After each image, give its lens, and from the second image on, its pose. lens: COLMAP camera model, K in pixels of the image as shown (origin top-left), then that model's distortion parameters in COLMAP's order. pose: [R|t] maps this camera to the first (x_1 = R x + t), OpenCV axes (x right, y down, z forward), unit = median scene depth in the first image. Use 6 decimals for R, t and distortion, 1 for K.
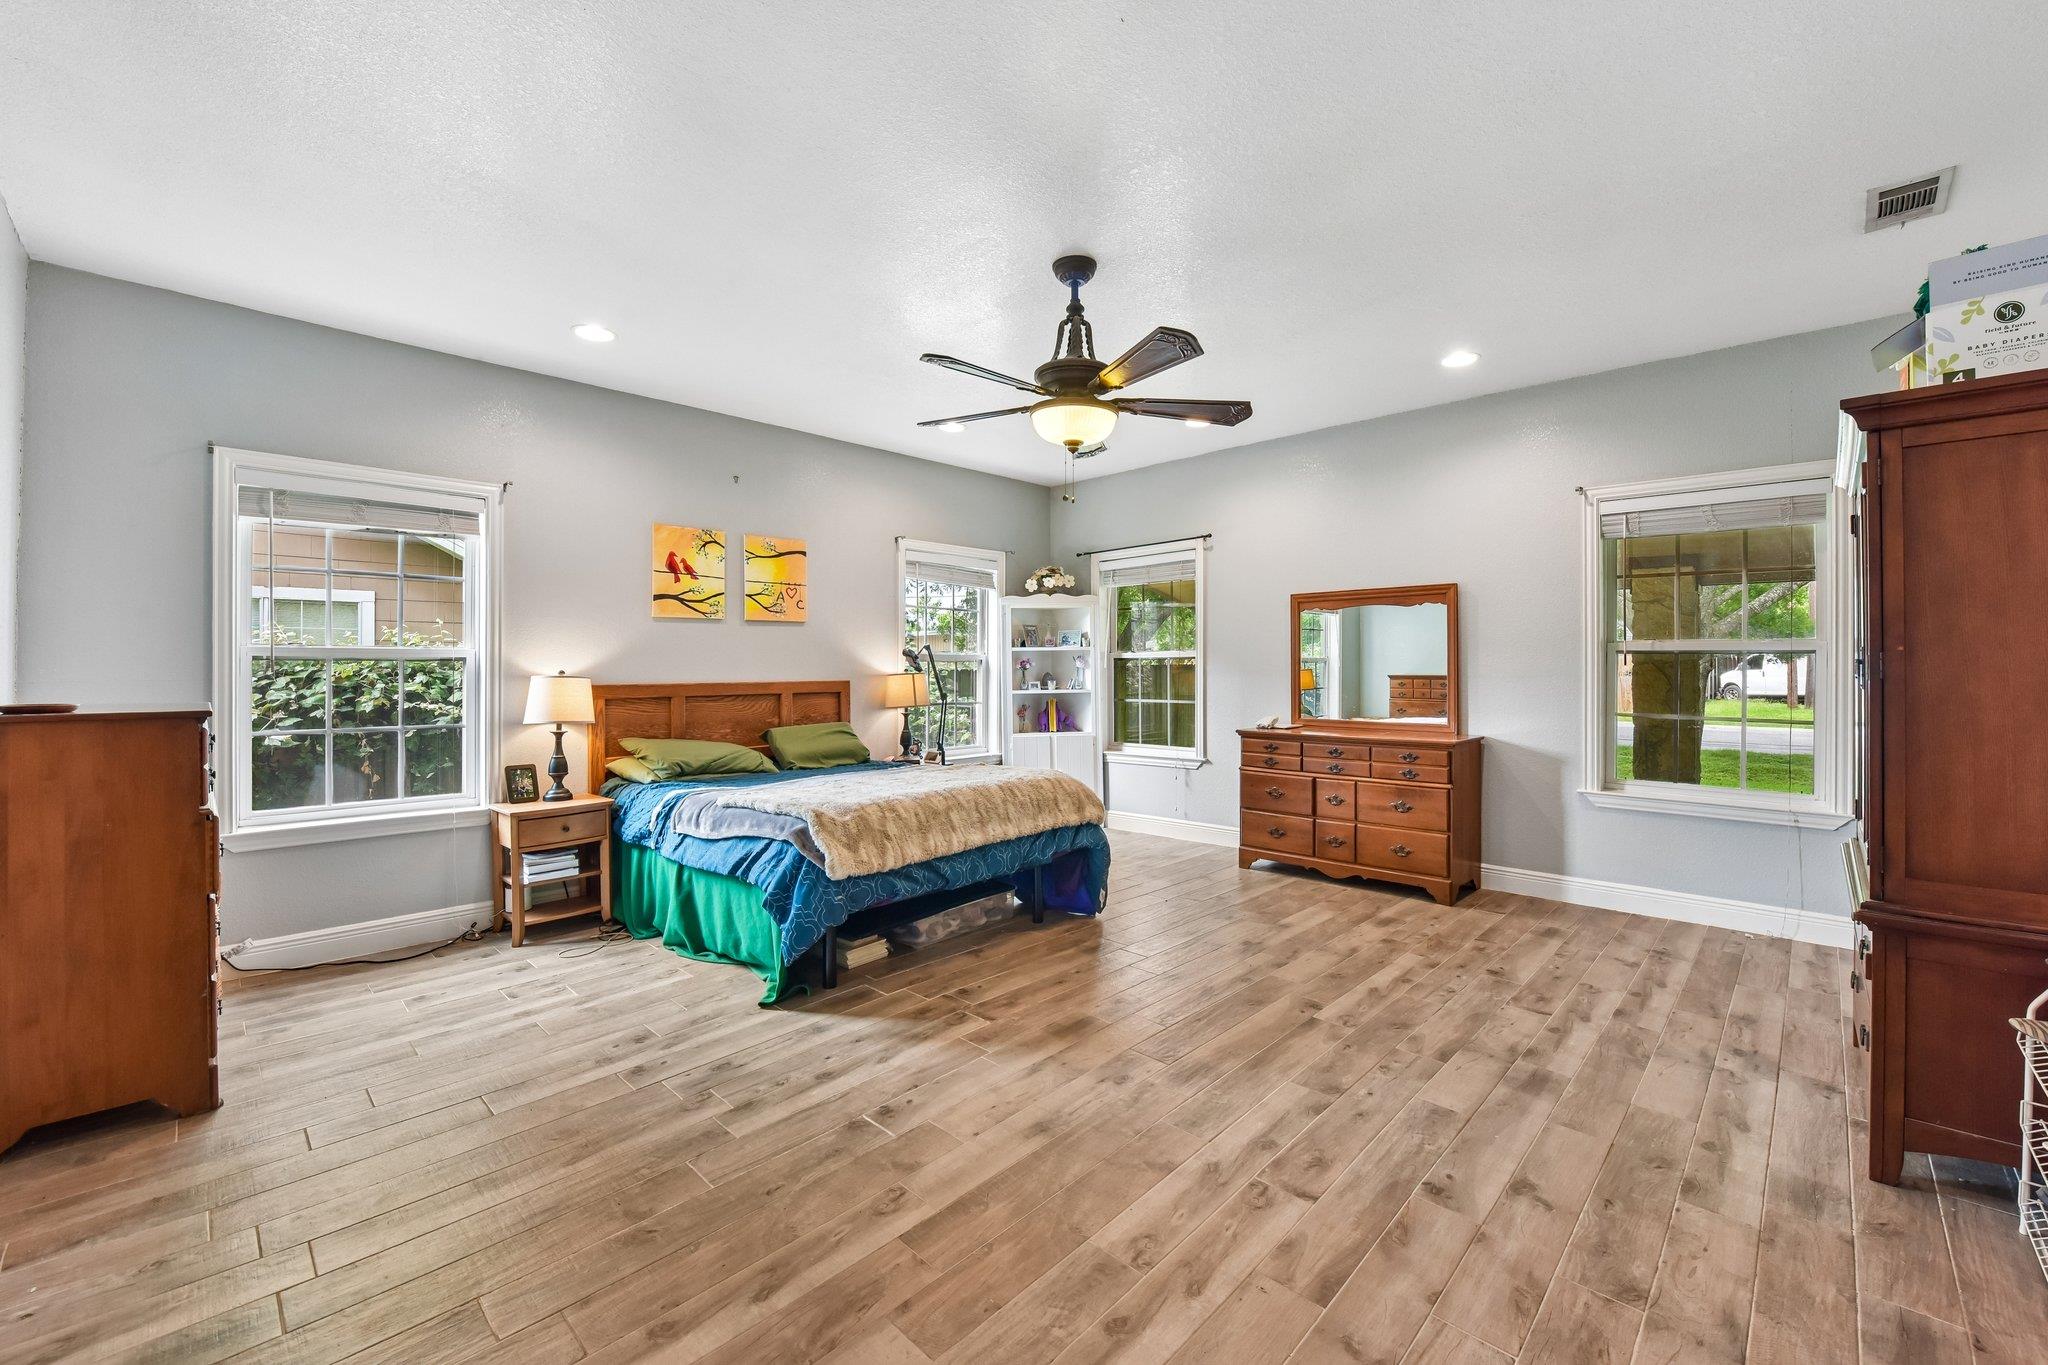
lens RADIAL K [[844.7, 0, 1036.7], [0, 844.7, 673.9], [0, 0, 1]] dist [-0.000936, -0.008513]
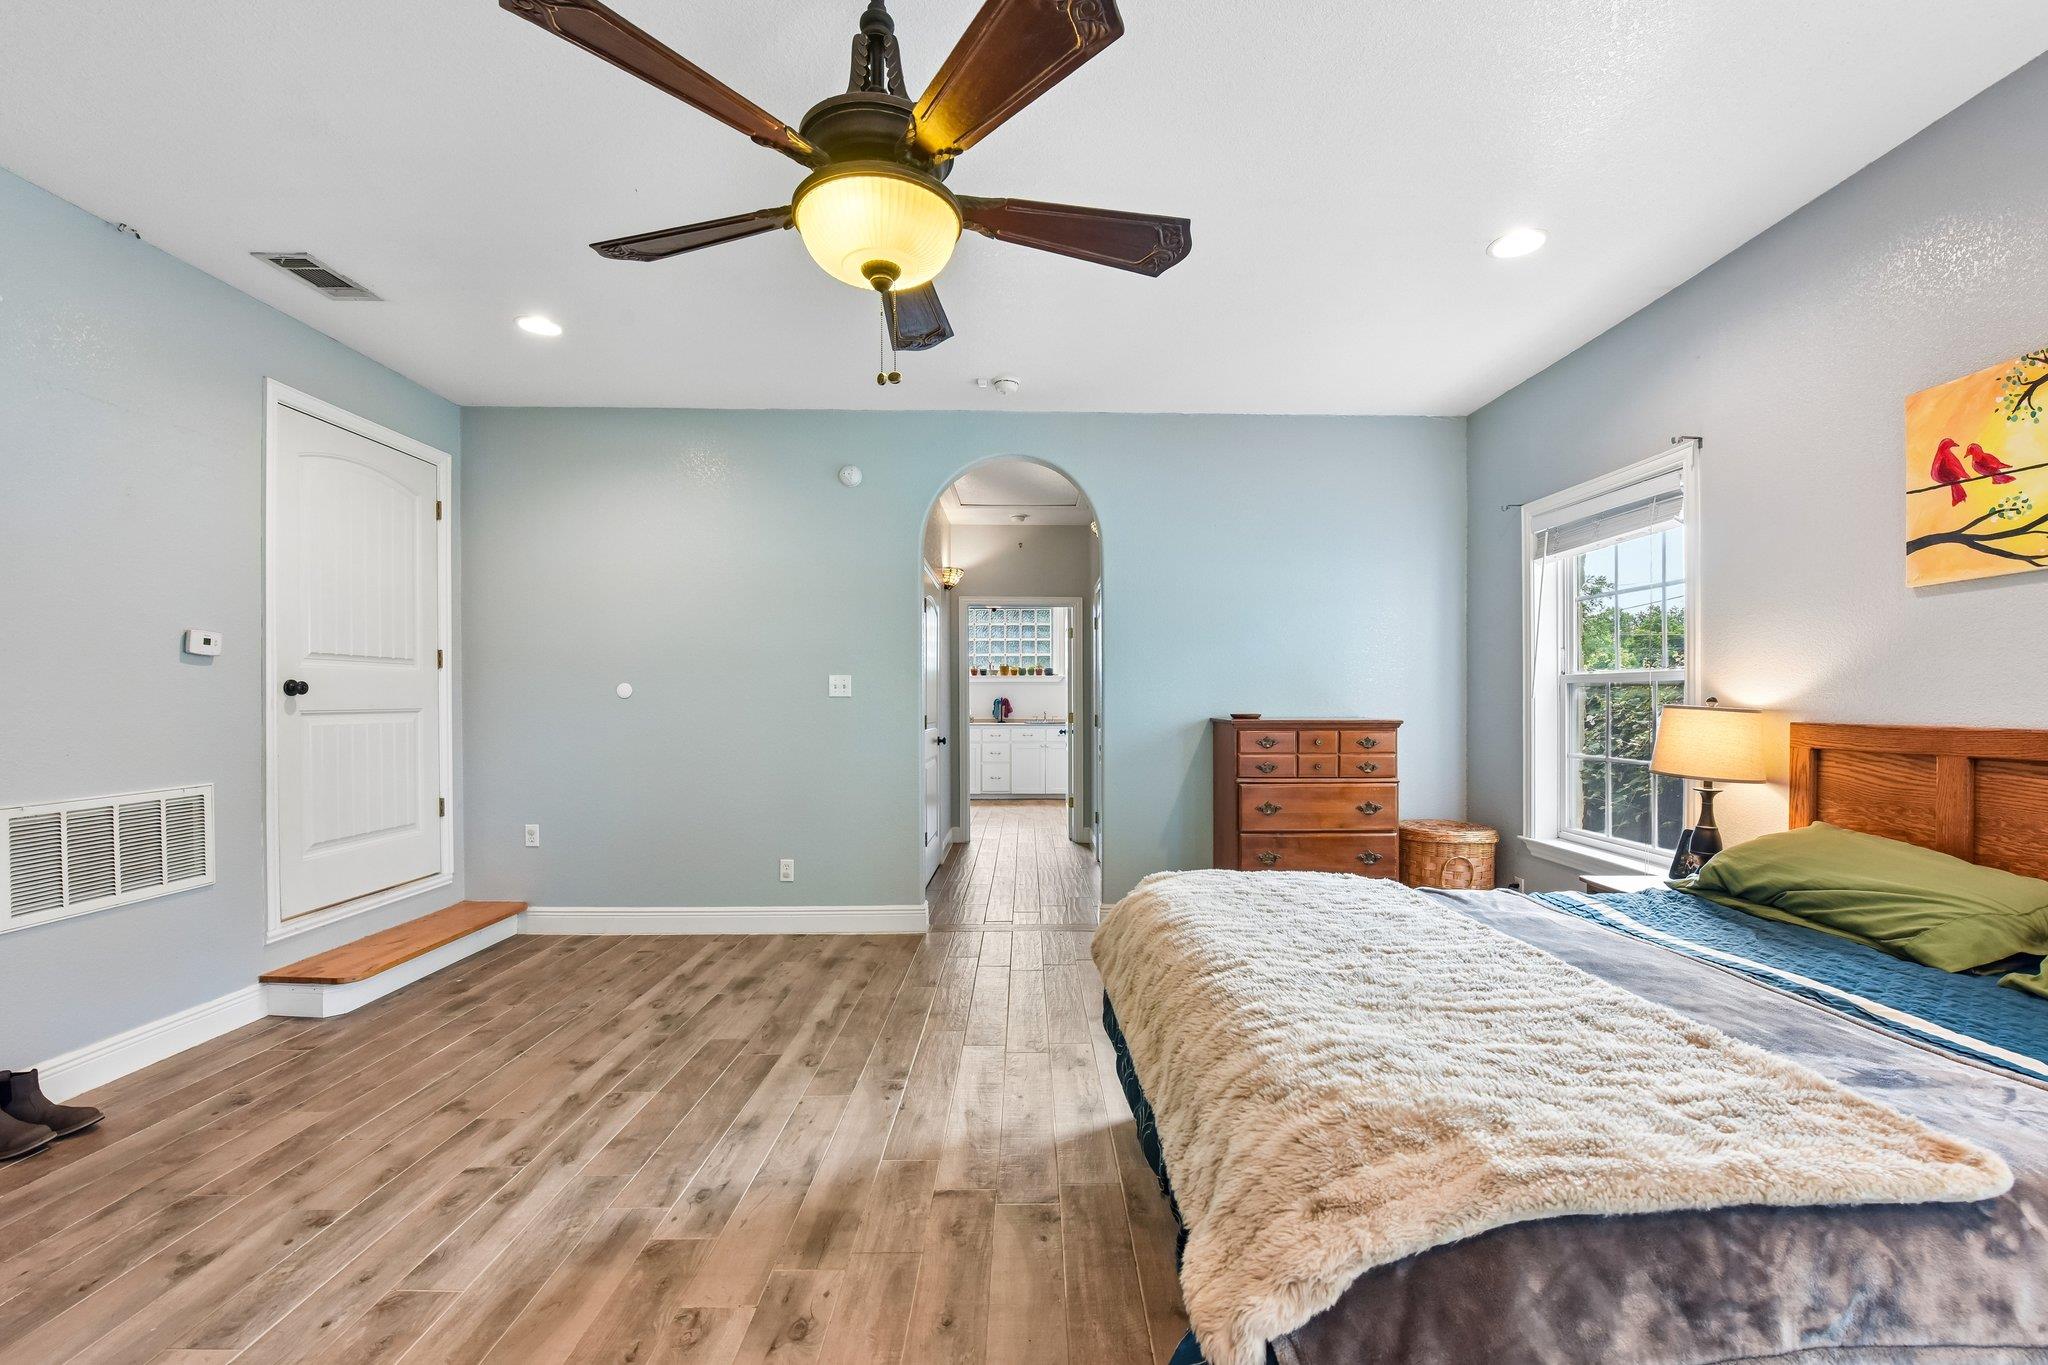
lens RADIAL K [[837.9, 0, 1045.8], [0, 837.9, 705.7], [0, 0, 1]] dist [-0.008736, -0.000355]
pose [[-0.710864, 0.010111, -0.703257, 0.253506], [-0.001934, 0.999865, 0.016331, -0.006954], [0.703327, 0.012969, -0.710749, 1.065046]]
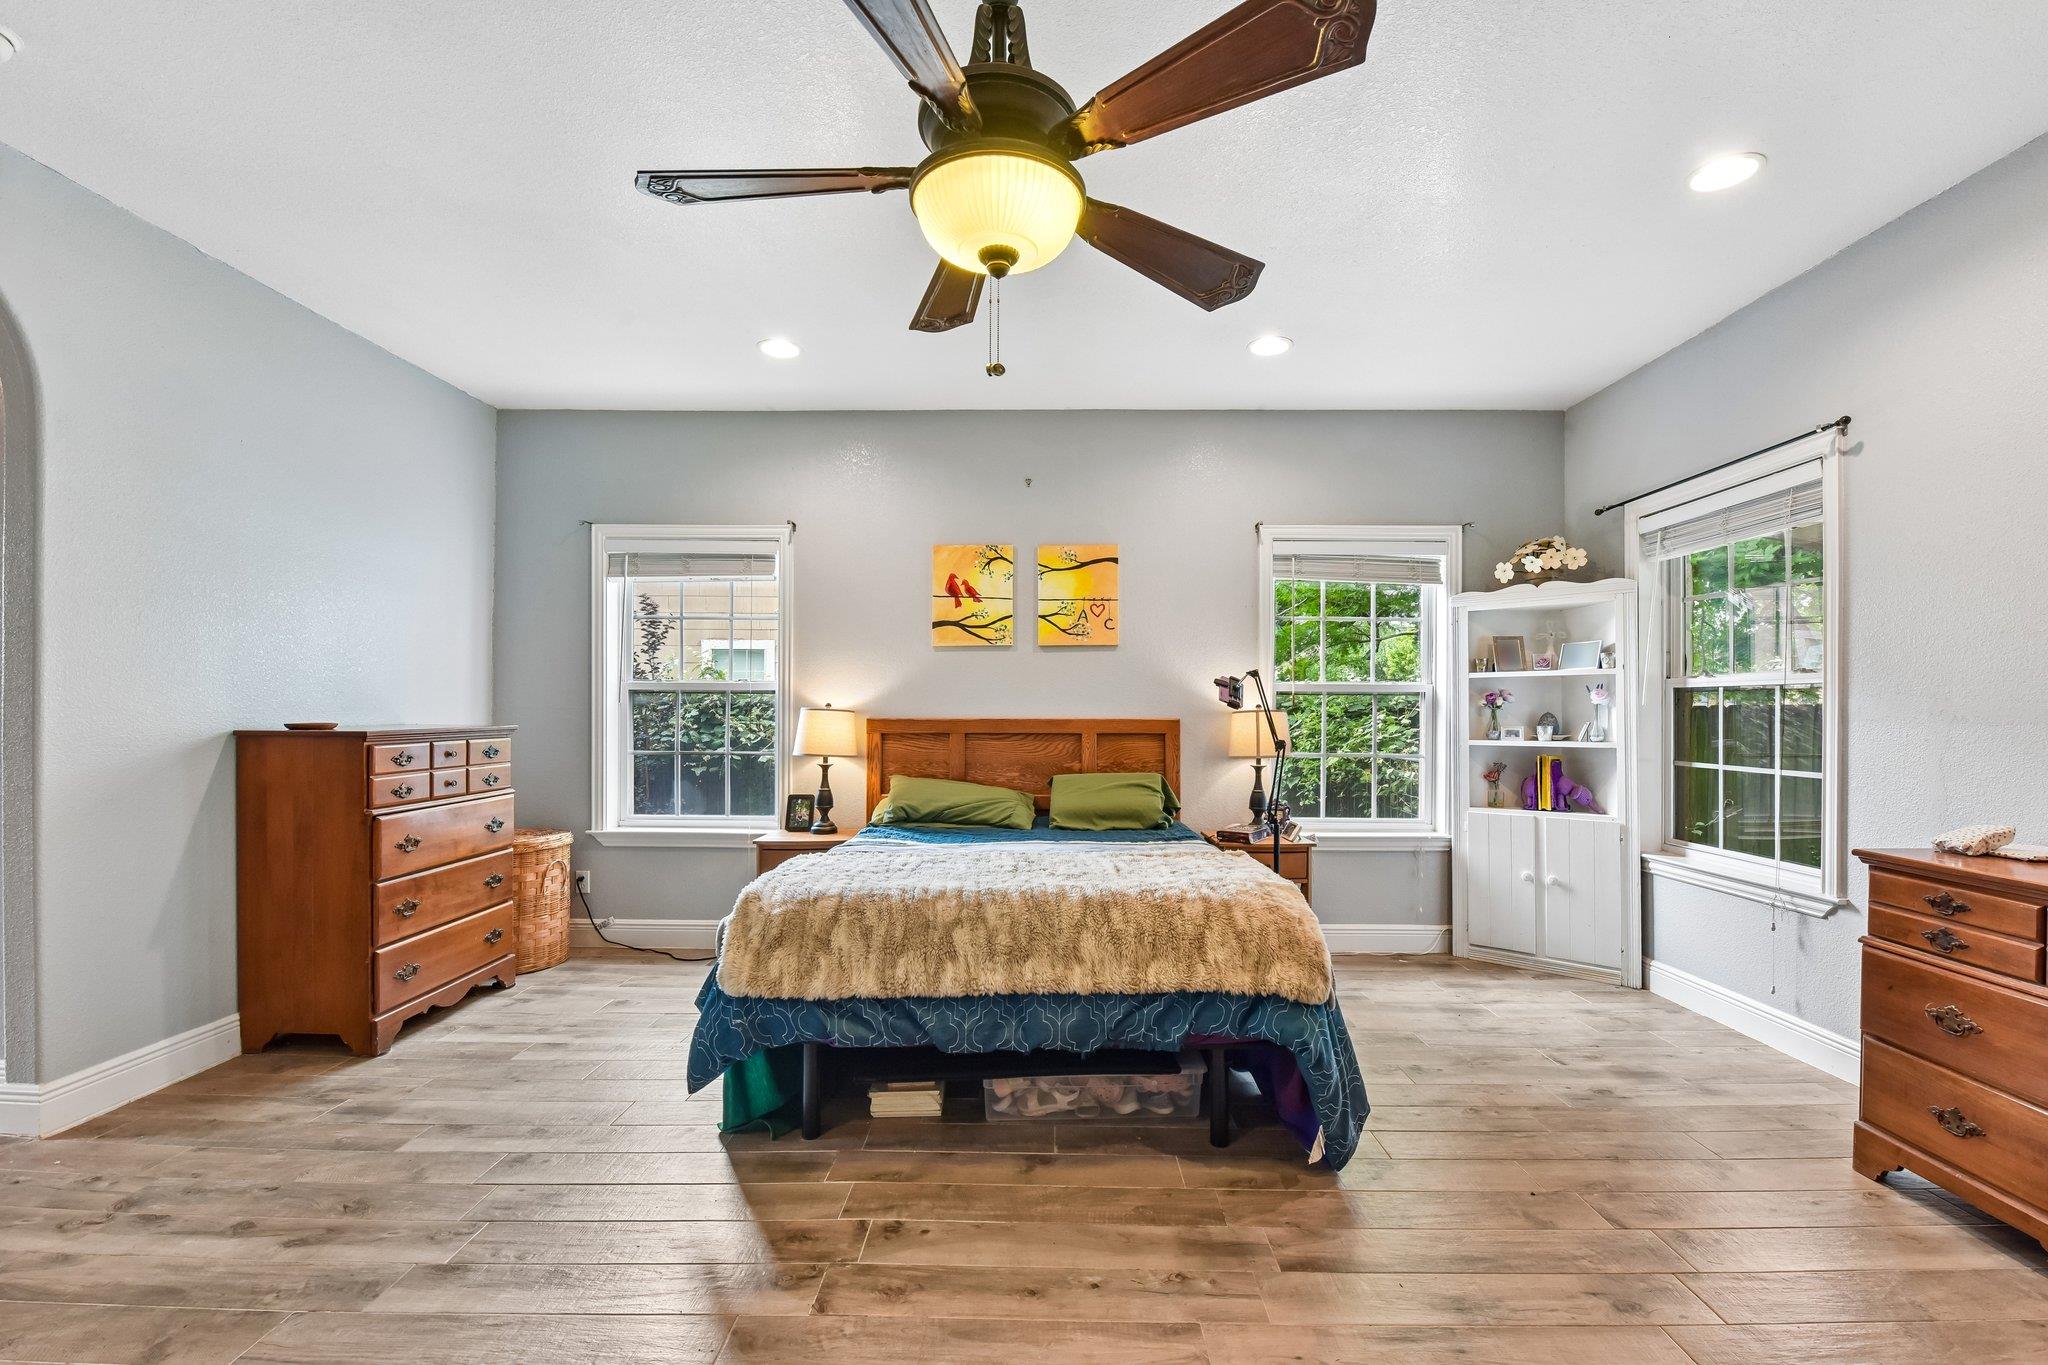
lens RADIAL K [[835.9, 0, 1030.4], [0, 835.9, 706.5], [0, 0, 1]] dist [-0.017731, -0.000395]
pose [[0.678957, 0.006005, -0.734154, 0.311456], [-0.011345, 0.999933, -0.002313, -0.000591], [0.734090, 0.009900, 0.678980, 0.492923]]
